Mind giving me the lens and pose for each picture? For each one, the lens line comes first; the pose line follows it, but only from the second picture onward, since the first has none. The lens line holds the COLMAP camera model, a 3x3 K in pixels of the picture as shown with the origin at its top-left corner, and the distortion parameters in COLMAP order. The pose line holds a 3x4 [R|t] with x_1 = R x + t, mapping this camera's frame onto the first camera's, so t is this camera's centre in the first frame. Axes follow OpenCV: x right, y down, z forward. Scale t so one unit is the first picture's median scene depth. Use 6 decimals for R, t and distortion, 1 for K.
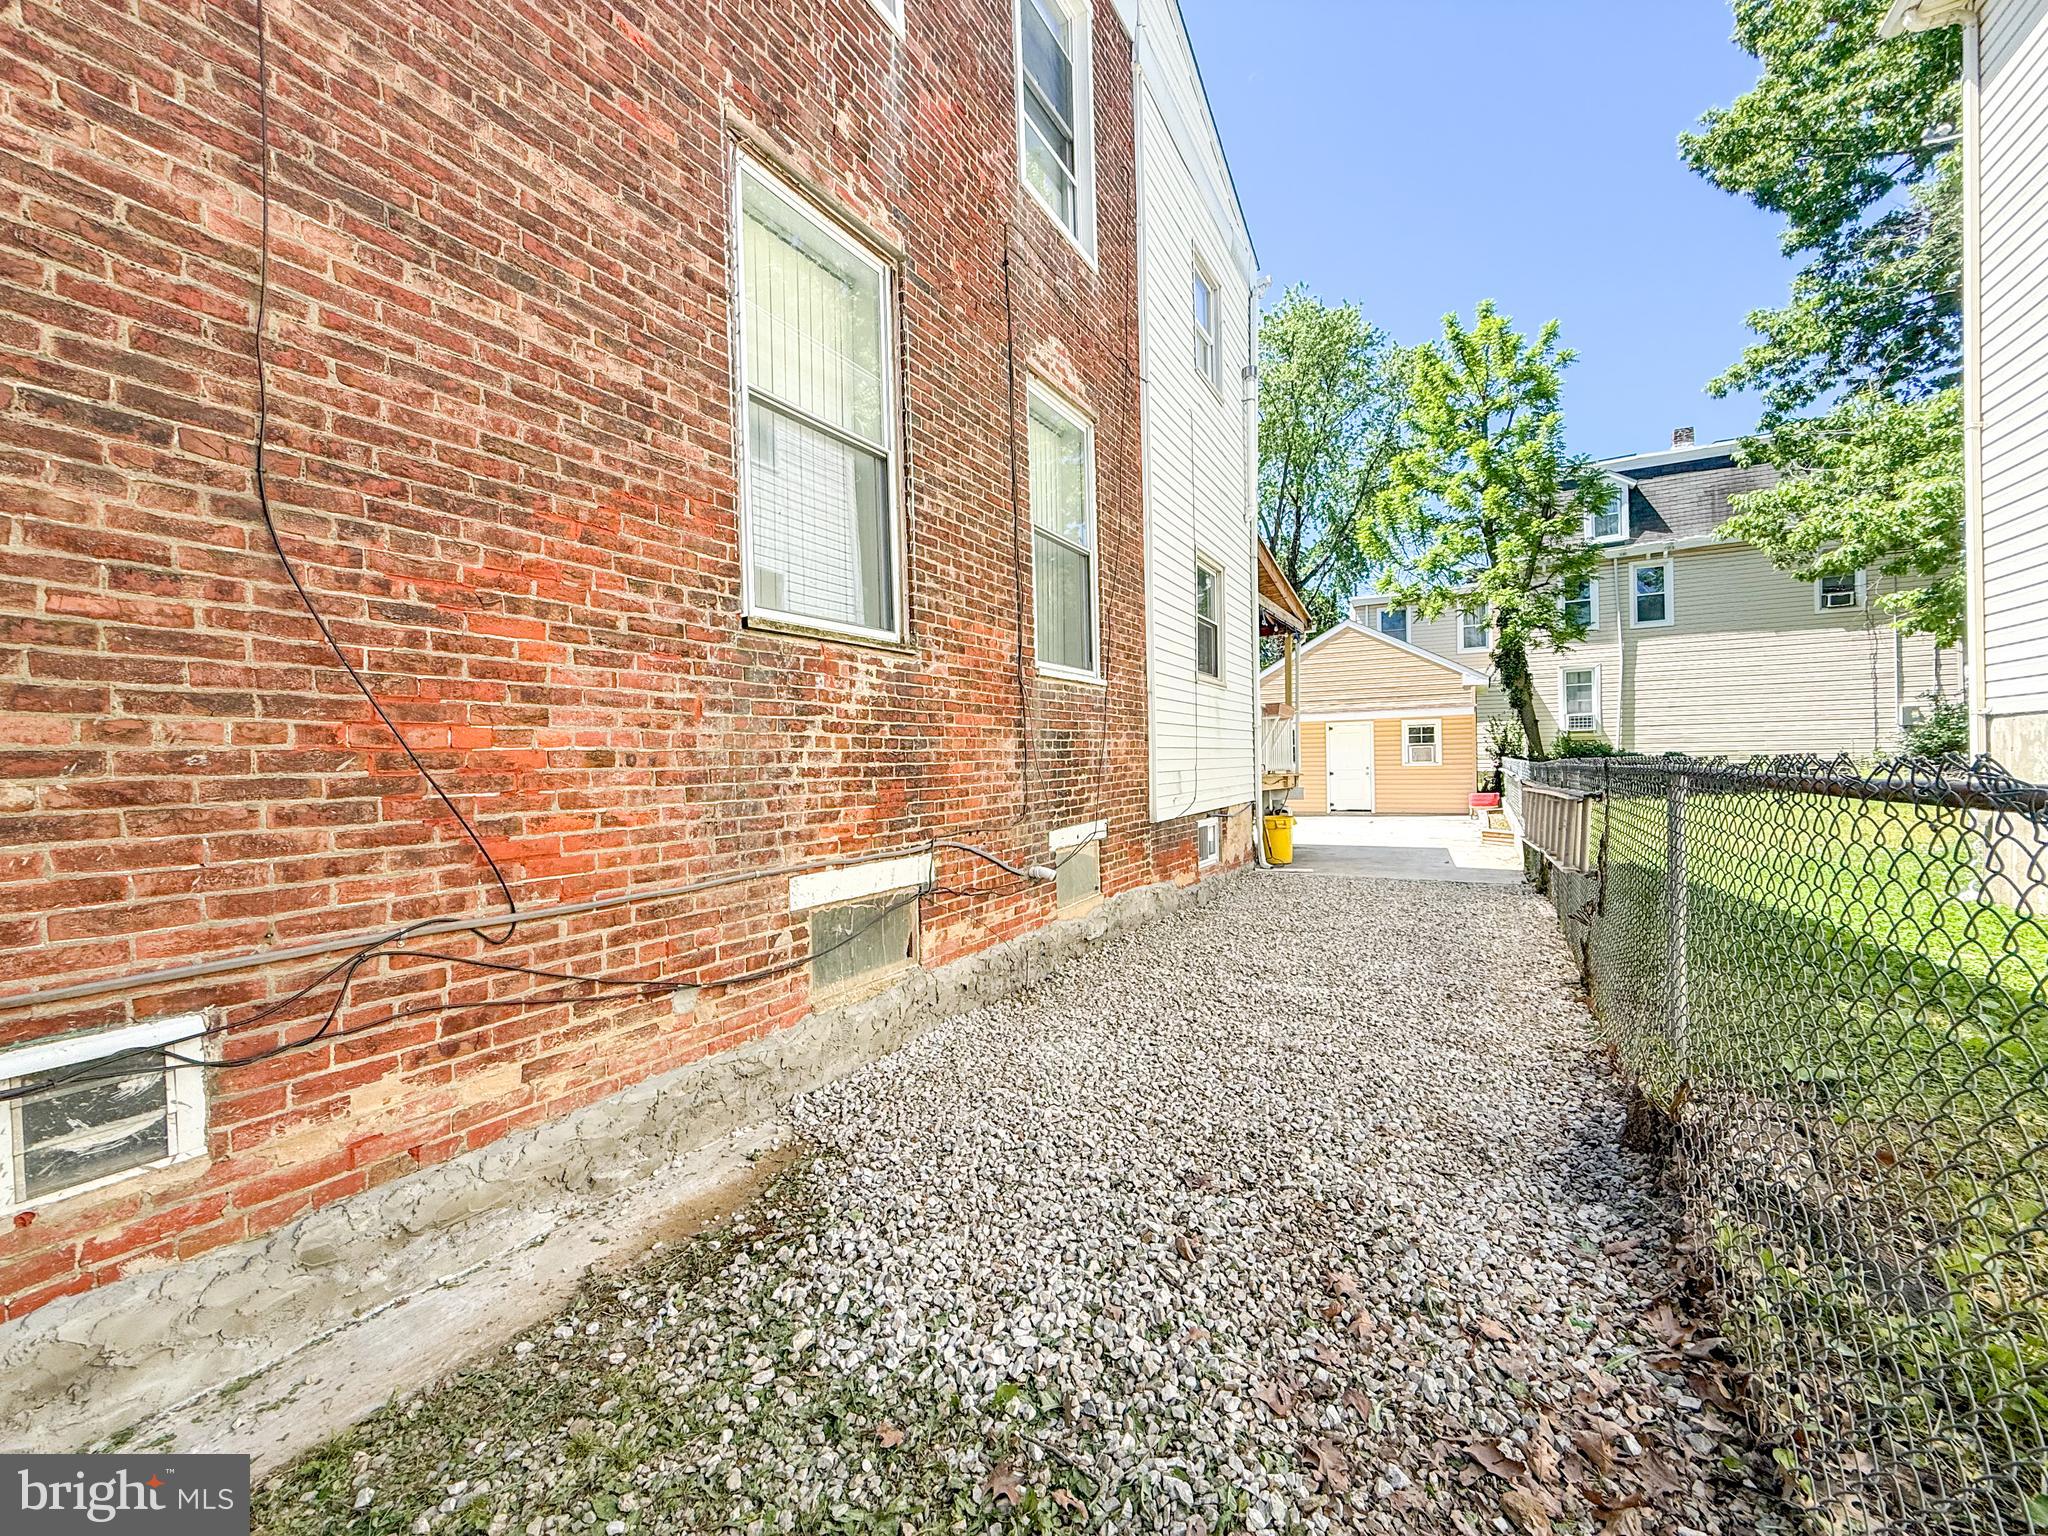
lens RADIAL K [[840.0, 0, 1024.0], [0, 840.0, 768.0], [0, 0, 1]] dist [-0.000666, -0.000045]
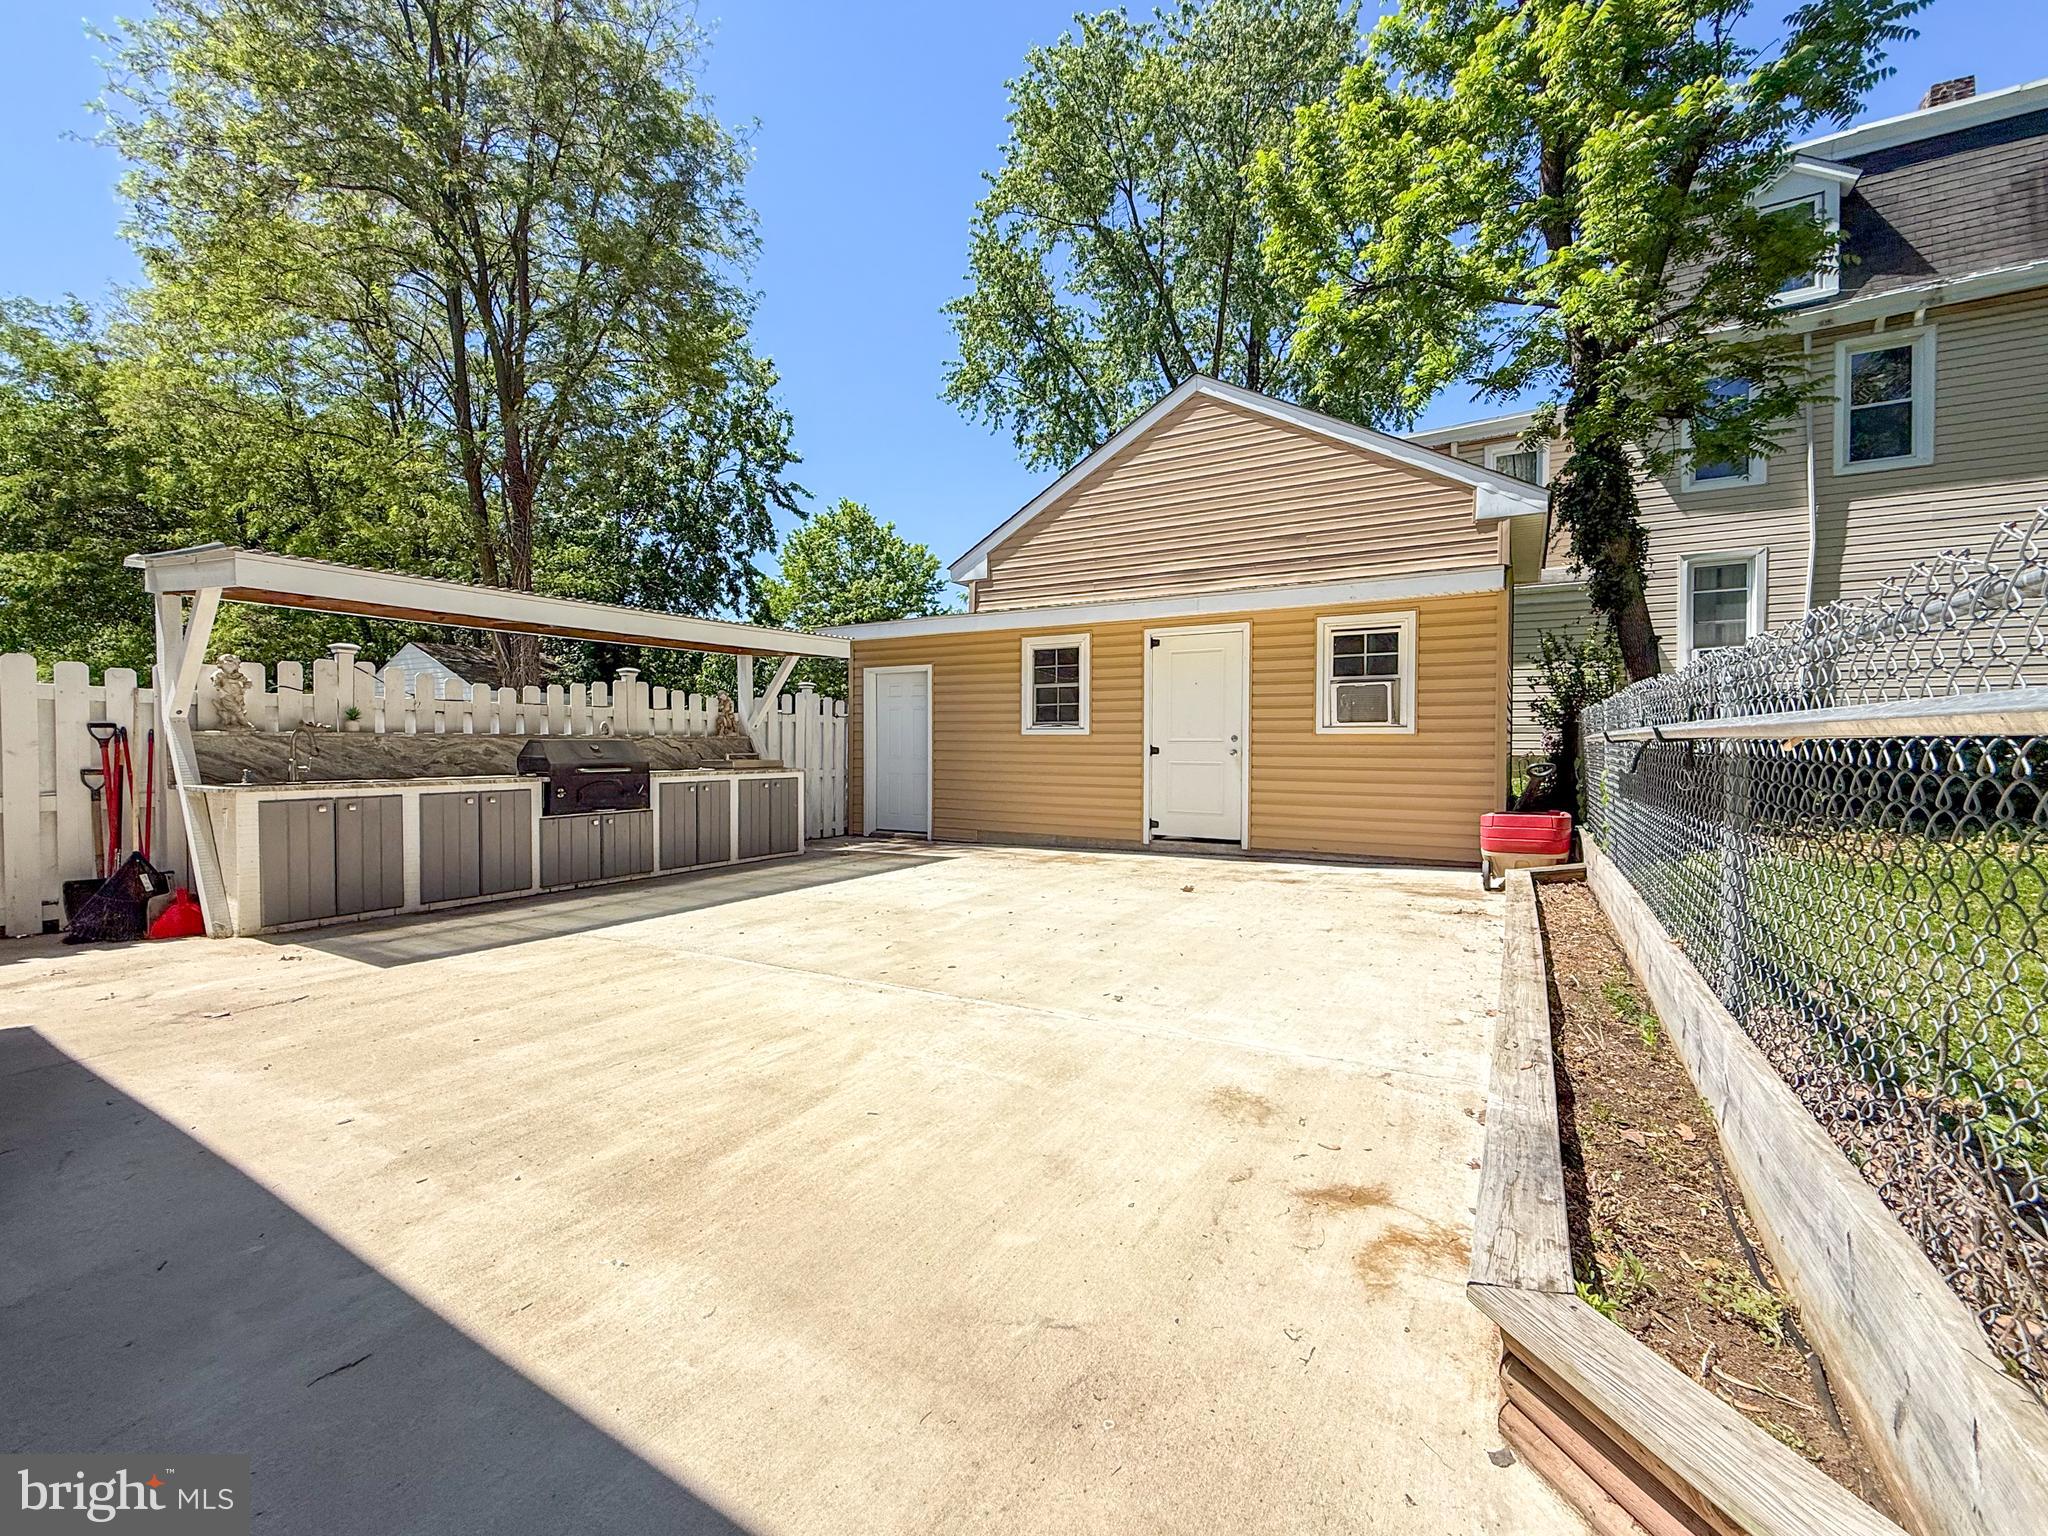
lens RADIAL K [[840.0, 0, 1024.0], [0, 840.0, 768.0], [0, 0, 1]] dist [-0.000666, -0.000045]
pose [[0.999105, 0.021643, -0.036342, 0.310820], [-0.020967, 0.999601, 0.018905, 0.008827], [0.036737, -0.018126, 0.999161, 0.567991]]
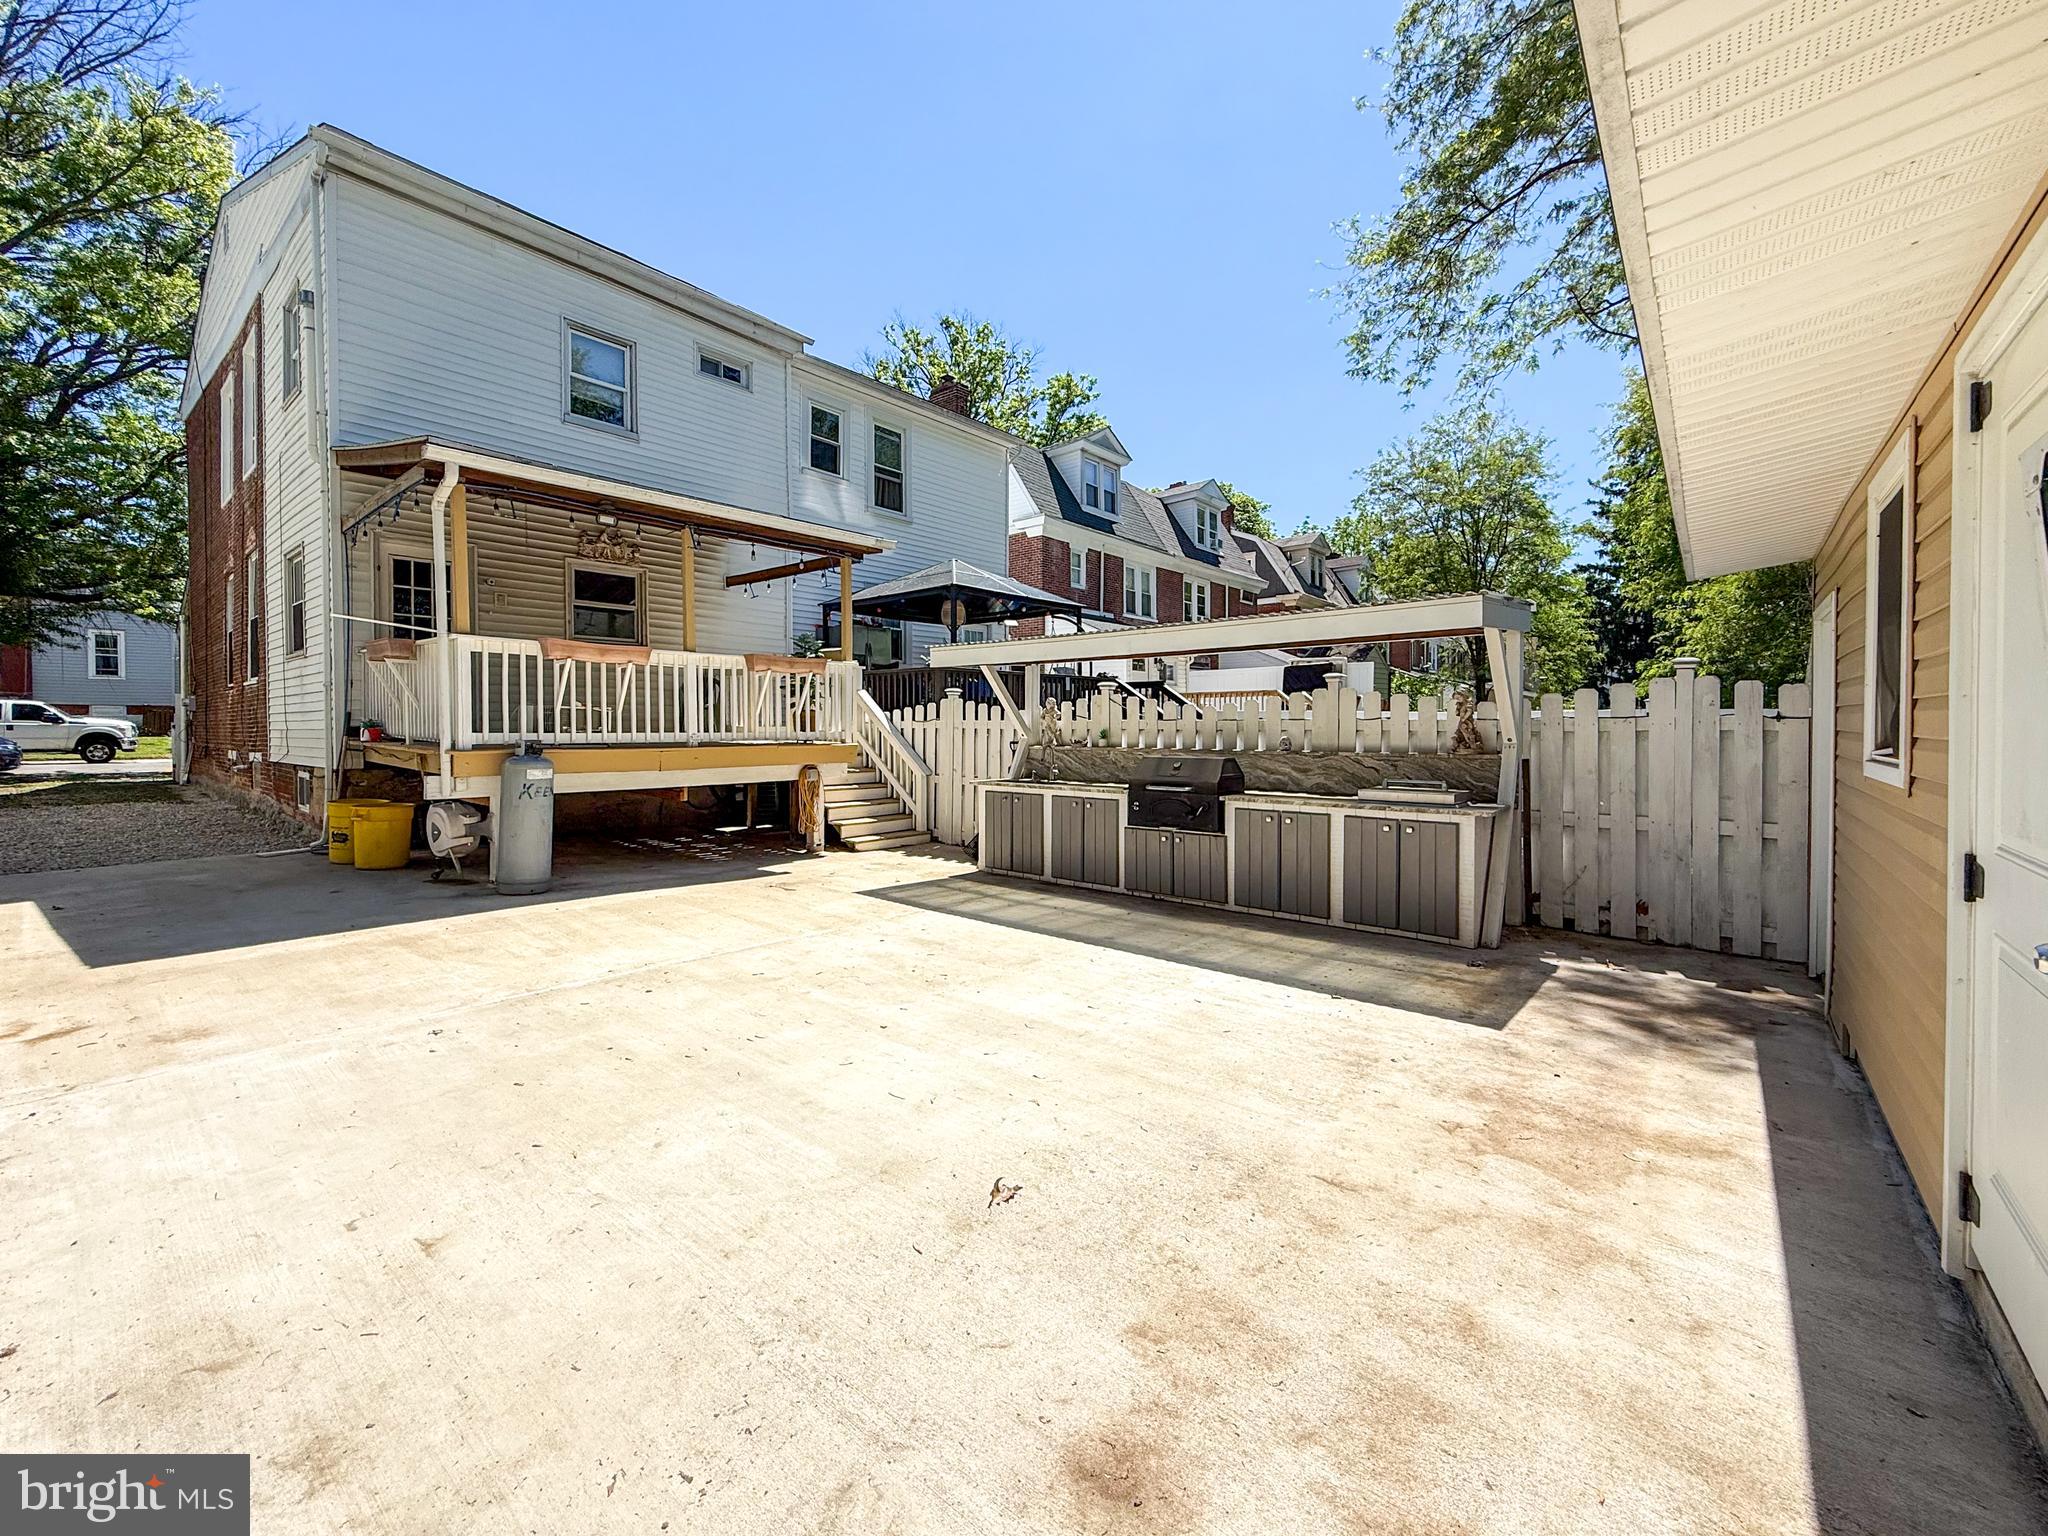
lens RADIAL K [[848.8, 0, 996.1], [0, 848.8, 740.3], [0, 0, 1]] dist [0.001119, 0.000344]
pose [[-0.220037, 0.035693, -0.974838, 0.481544], [-0.005846, 0.999264, 0.037907, -0.012540], [0.975474, 0.014040, -0.219667, 0.910800]]
